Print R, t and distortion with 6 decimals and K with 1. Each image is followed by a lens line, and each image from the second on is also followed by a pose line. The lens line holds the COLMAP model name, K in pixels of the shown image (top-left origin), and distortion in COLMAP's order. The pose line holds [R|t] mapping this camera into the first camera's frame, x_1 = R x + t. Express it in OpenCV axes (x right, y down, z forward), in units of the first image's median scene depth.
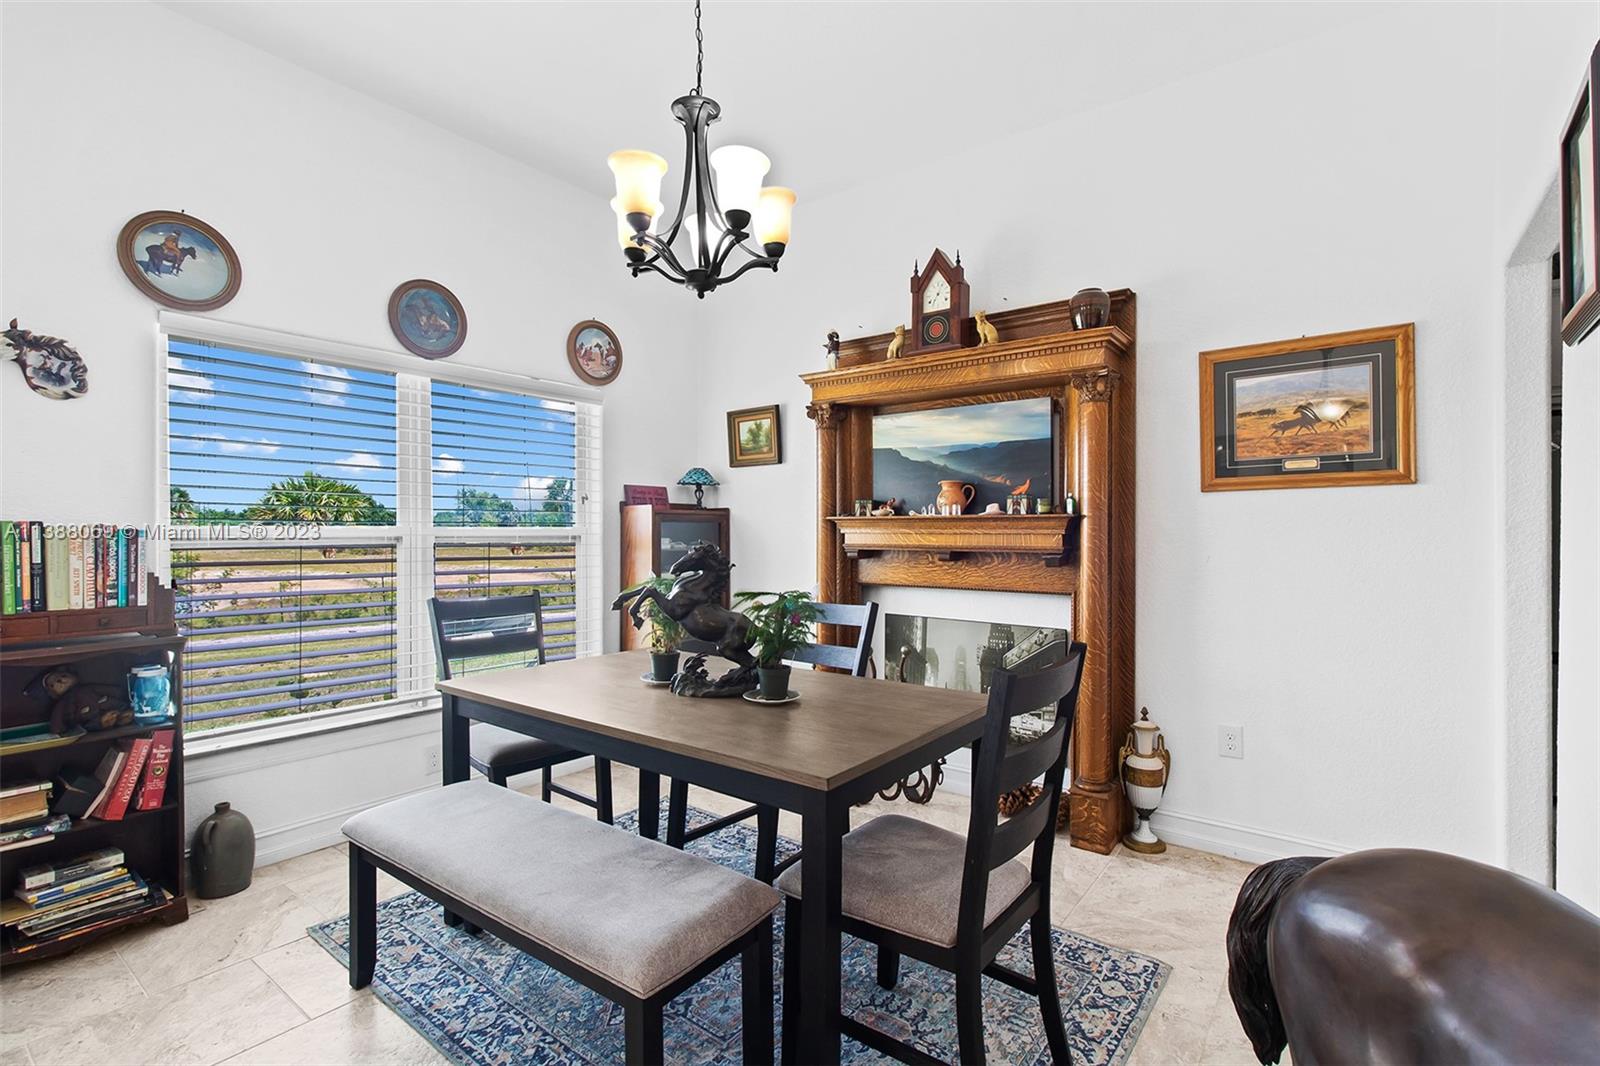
lens RADIAL K [[740.4, 0, 812.9], [0, 740.4, 526.5], [0, 0, 1]] dist [0.001798, -0.001281]
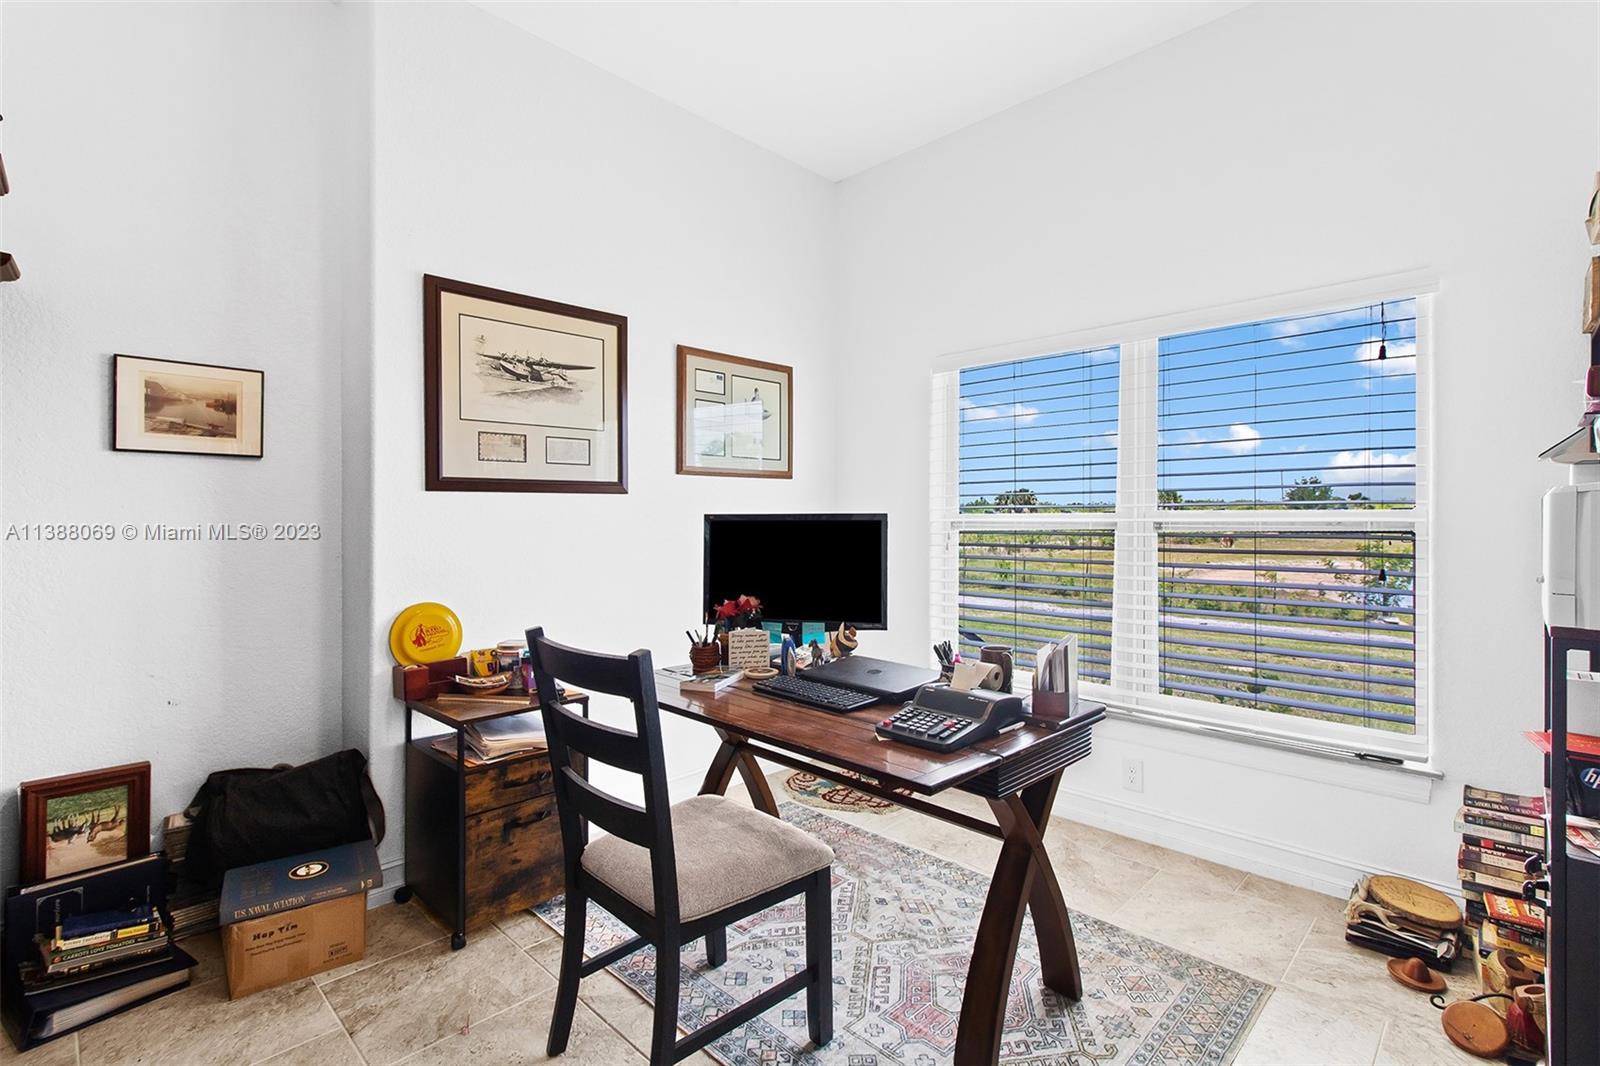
lens RADIAL K [[740.4, 0, 794.1], [0, 740.4, 524.5], [0, 0, 1]] dist [0.001798, -0.001281]
pose [[-0.155204, -0.000974, -0.987882, 0.407831], [0.001399, 0.999998, -0.001206, 0.014306], [0.987881, -0.001569, -0.155202, 0.635954]]
